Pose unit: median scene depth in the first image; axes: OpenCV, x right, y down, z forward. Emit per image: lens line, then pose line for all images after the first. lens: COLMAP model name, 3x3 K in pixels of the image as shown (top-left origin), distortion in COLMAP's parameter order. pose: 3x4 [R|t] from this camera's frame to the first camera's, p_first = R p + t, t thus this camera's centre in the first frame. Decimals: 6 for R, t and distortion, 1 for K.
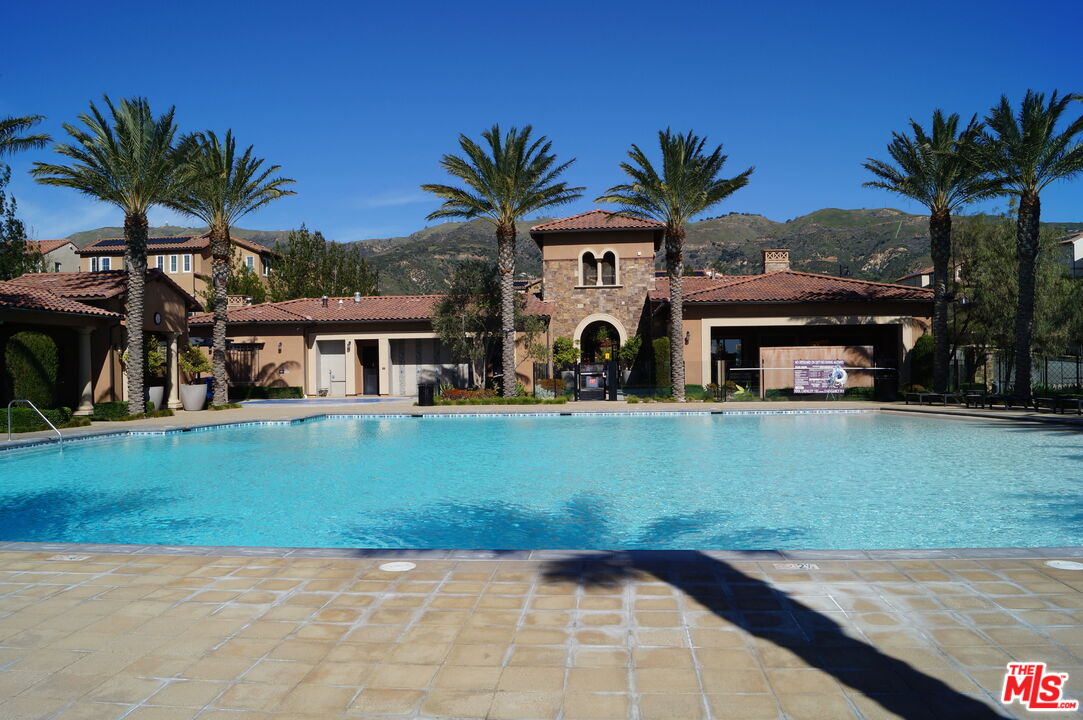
lens RADIAL K [[866.0, 0, 541.5], [0, 866.0, 360.0], [0, 0, 1]] dist [-0.075662, -0.003183]
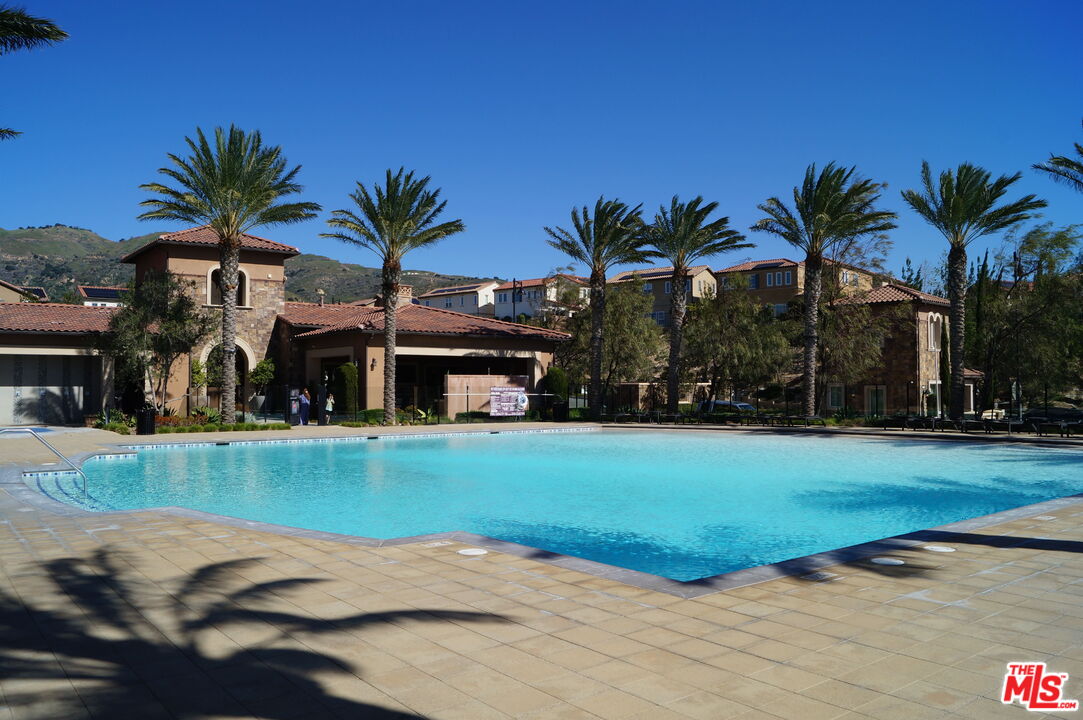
lens RADIAL K [[866.0, 0, 541.5], [0, 866.0, 360.0], [0, 0, 1]] dist [-0.075662, -0.003183]
pose [[0.730339, 0.032781, 0.682298, -0.332207], [-0.010332, 0.999264, -0.036951, 0.004561], [-0.683007, 0.019937, 0.730140, 0.085302]]
